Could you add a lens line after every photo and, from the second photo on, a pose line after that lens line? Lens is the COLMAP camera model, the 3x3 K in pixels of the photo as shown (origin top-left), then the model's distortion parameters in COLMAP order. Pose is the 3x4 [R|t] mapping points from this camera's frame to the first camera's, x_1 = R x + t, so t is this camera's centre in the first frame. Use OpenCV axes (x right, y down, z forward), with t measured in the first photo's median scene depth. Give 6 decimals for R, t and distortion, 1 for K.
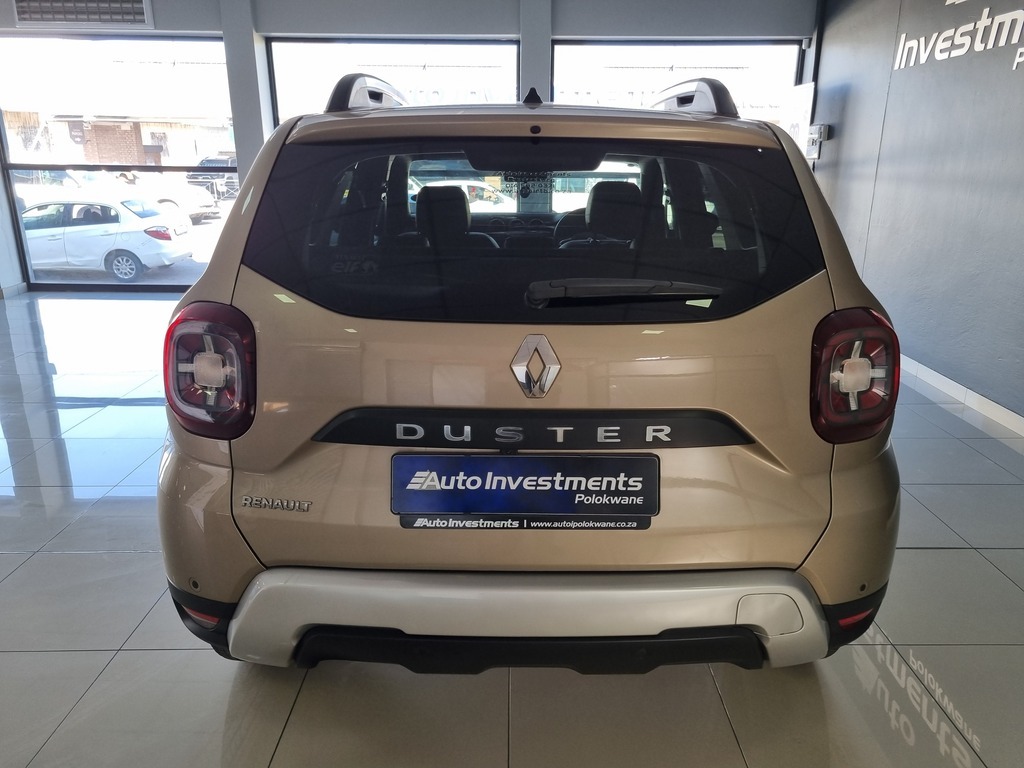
lens RADIAL K [[764.0, 0, 520.3], [0, 764.0, 382.9], [0, 0, 1]] dist [0.064514, -0.030187]
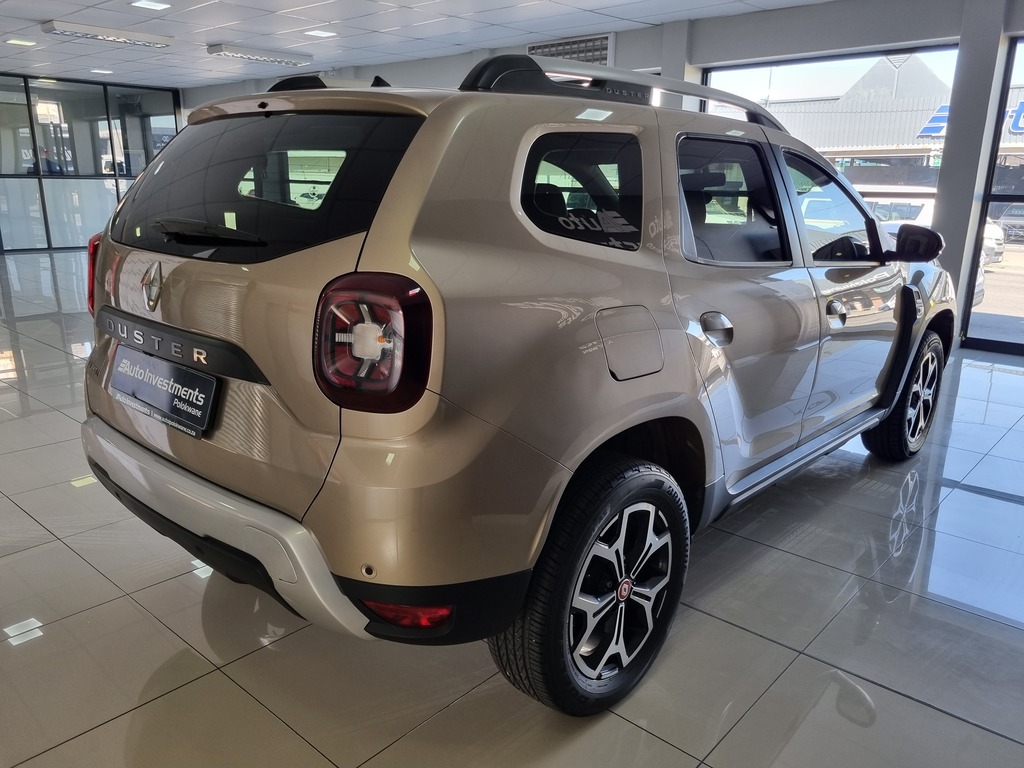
lens RADIAL K [[764.0, 0, 520.3], [0, 764.0, 386.5], [0, 0, 1]] dist [0.064514, -0.030187]
pose [[0.739187, 0.183843, -0.647924, 1.264960], [-0.210411, 0.976907, 0.037141, -0.033043], [0.639789, 0.108876, 0.760799, 0.415418]]
